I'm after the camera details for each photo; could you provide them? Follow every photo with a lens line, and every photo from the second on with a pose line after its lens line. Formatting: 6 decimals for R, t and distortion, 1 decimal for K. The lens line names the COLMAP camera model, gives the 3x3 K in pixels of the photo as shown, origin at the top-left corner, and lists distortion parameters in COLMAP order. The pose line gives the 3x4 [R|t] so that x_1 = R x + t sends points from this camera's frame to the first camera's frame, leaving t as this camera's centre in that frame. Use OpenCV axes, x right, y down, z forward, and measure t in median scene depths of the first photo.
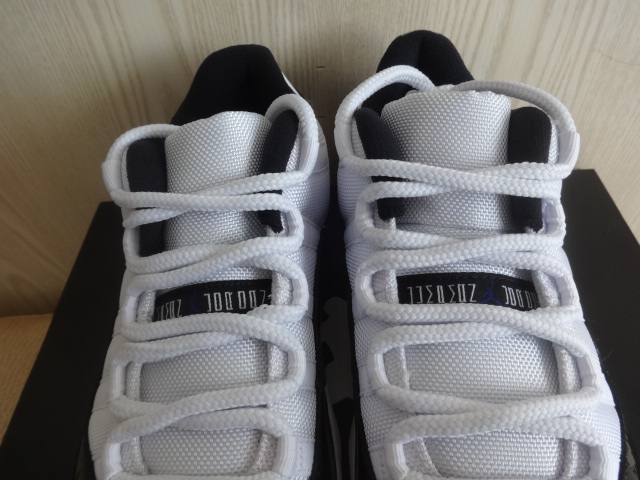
lens RADIAL K [[472.4, 0, 320.0], [0, 472.4, 240.0], [0, 0, 1]] dist [0.002099, 0.000319]
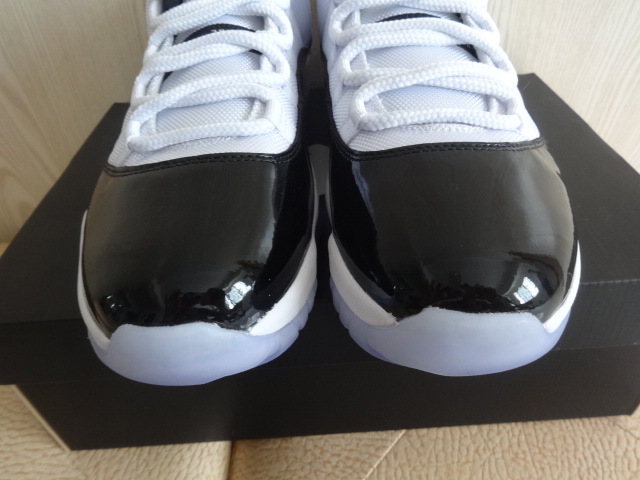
lens RADIAL K [[466.9, 0, 320.0], [0, 466.9, 240.0], [0, 0, 1]] dist [0.000209, -0.004196]
pose [[0.999733, 0.006301, 0.022237, 0.026613], [-0.002840, 0.988324, -0.152340, 0.896783], [-0.022937, 0.152236, 0.988078, -0.179956]]
